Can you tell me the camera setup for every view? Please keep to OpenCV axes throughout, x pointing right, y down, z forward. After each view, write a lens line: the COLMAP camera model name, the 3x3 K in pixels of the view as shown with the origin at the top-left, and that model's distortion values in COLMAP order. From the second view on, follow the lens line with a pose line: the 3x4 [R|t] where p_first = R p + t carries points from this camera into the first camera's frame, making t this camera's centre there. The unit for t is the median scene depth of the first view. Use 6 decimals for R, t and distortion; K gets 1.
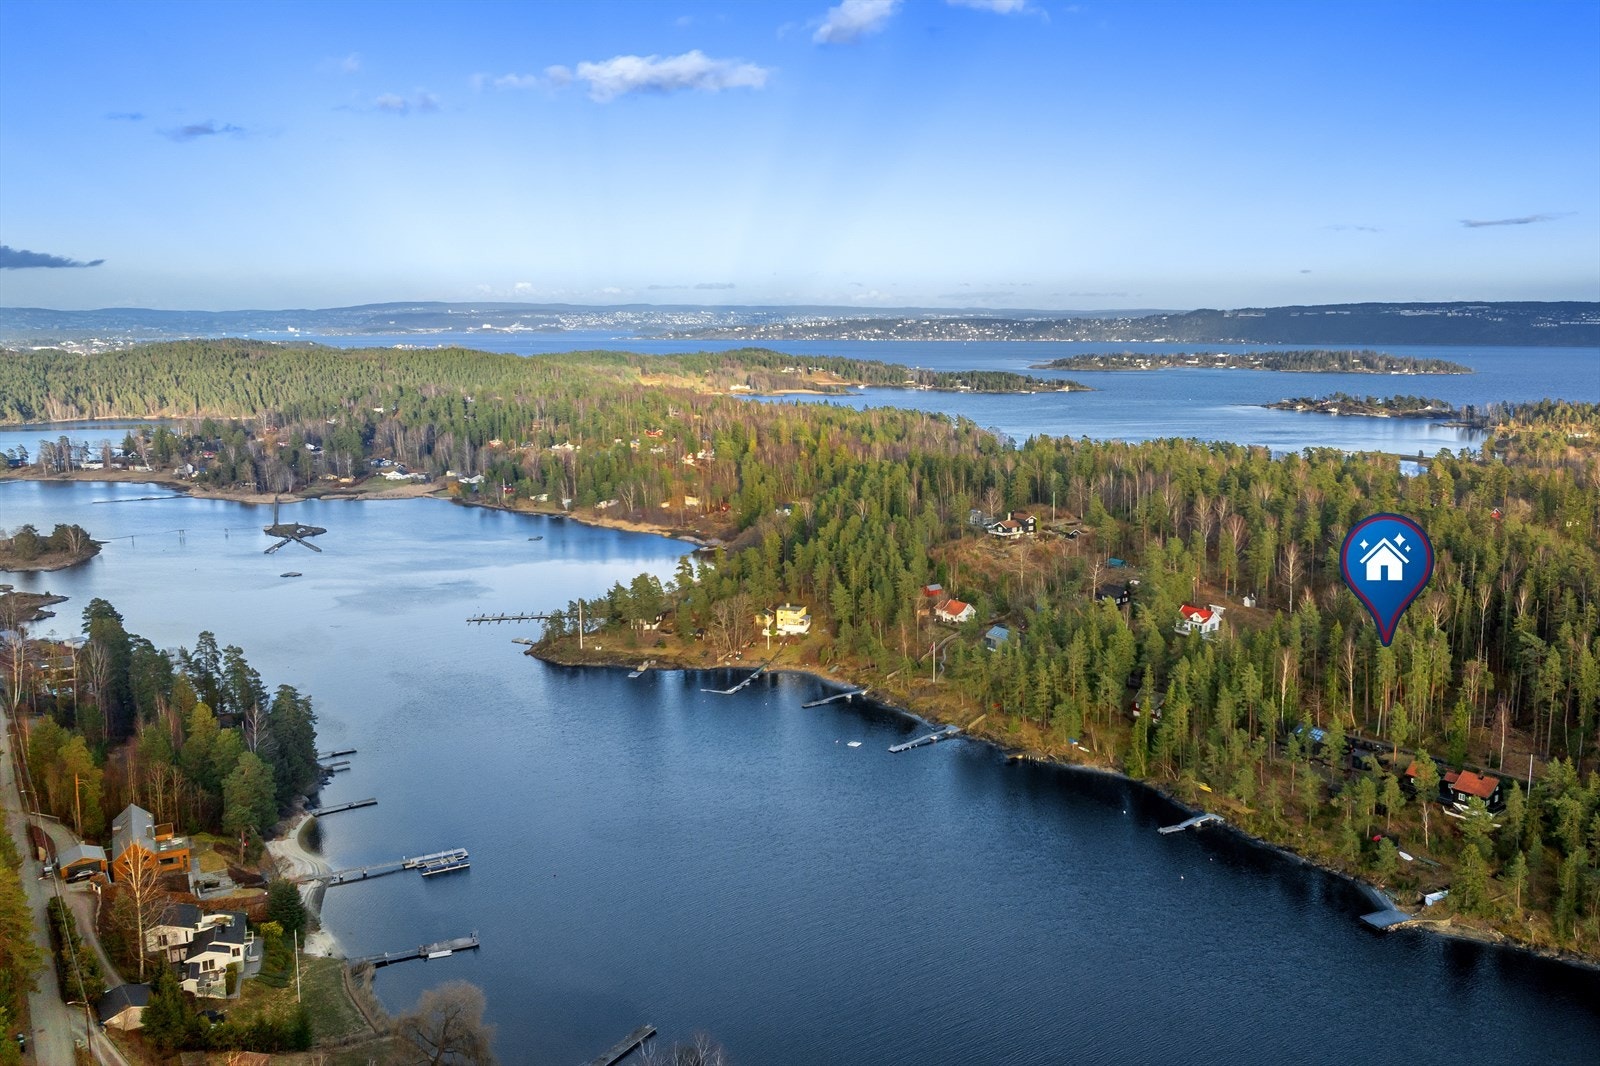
lens RADIAL K [[1480.7, 0, 800.0], [0, 1480.7, 533.0], [0, 0, 1]] dist [-0.065245, -0.006759]
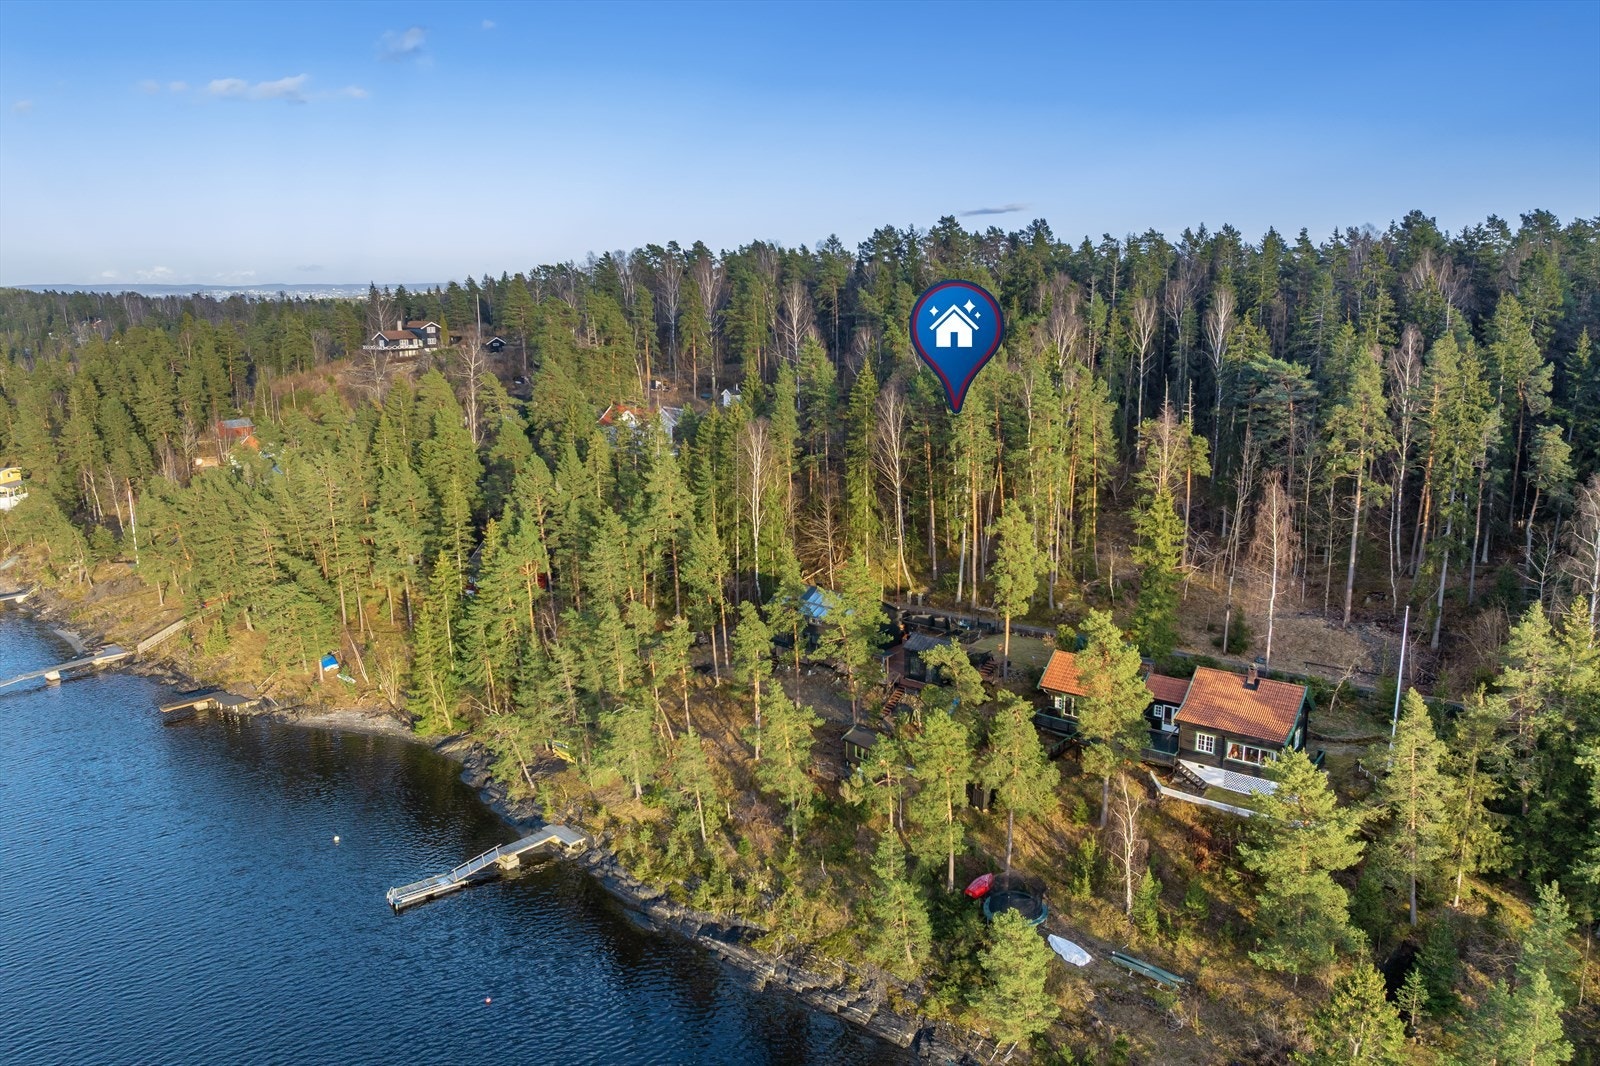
lens RADIAL K [[1480.7, 0, 800.0], [0, 1480.7, 533.0], [0, 0, 1]] dist [-0.065245, -0.006759]
pose [[0.959537, -0.053120, 0.276527, 0.242555], [0.039350, 0.997704, 0.055114, 0.098028], [-0.278819, -0.042003, 0.959425, 0.628109]]
